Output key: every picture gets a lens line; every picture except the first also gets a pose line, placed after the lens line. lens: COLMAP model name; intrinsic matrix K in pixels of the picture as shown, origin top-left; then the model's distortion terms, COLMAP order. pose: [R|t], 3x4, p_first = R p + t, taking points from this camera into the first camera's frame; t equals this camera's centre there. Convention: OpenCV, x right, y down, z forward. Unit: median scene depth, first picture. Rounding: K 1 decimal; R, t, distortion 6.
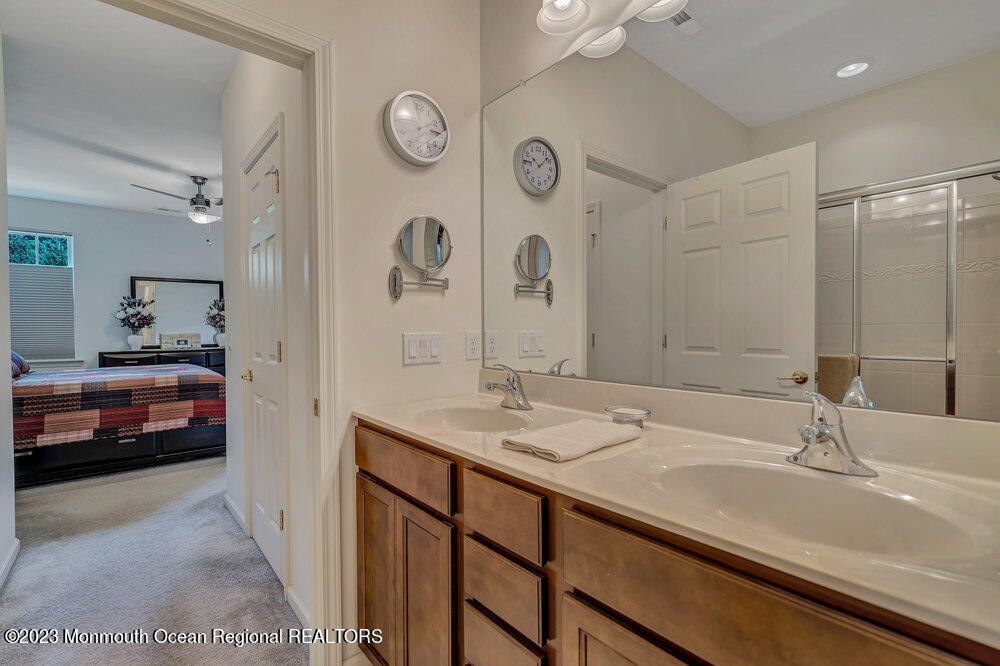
lens RADIAL K [[450.3, 0, 501.1], [0, 450.3, 332.3], [0, 0, 1]] dist [-0.003062, -0.000460]
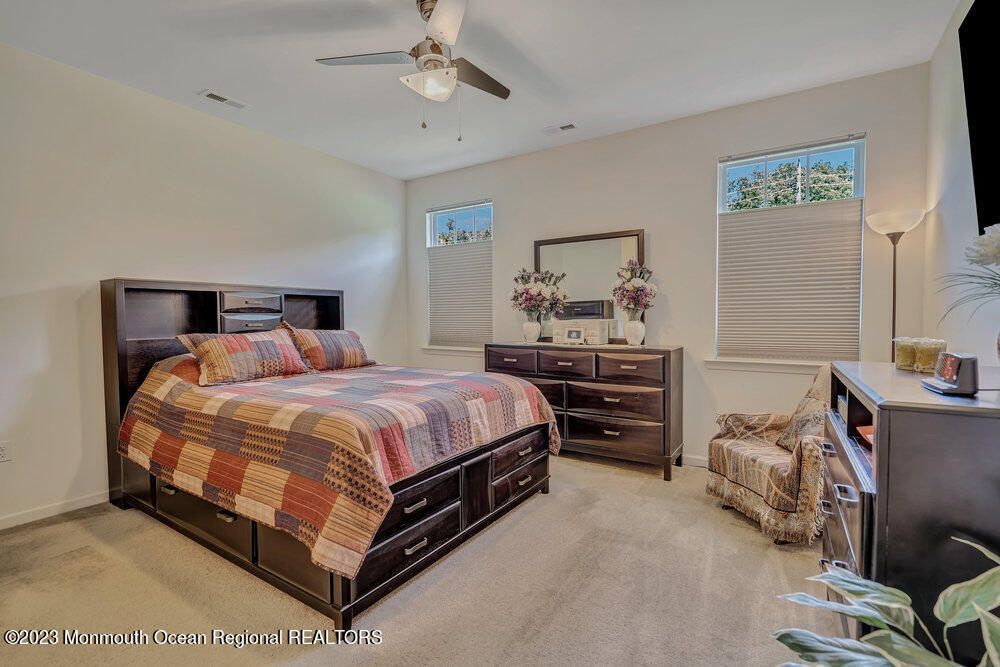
lens RADIAL K [[450.3, 0, 499.4], [0, 450.3, 329.5], [0, 0, 1]] dist [-0.003062, -0.000460]
pose [[0.305802, 0.038643, -0.951311, -0.137008], [-0.012105, 0.999253, 0.036699, -0.007376], [0.952018, 0.000293, 0.306042, 0.713315]]
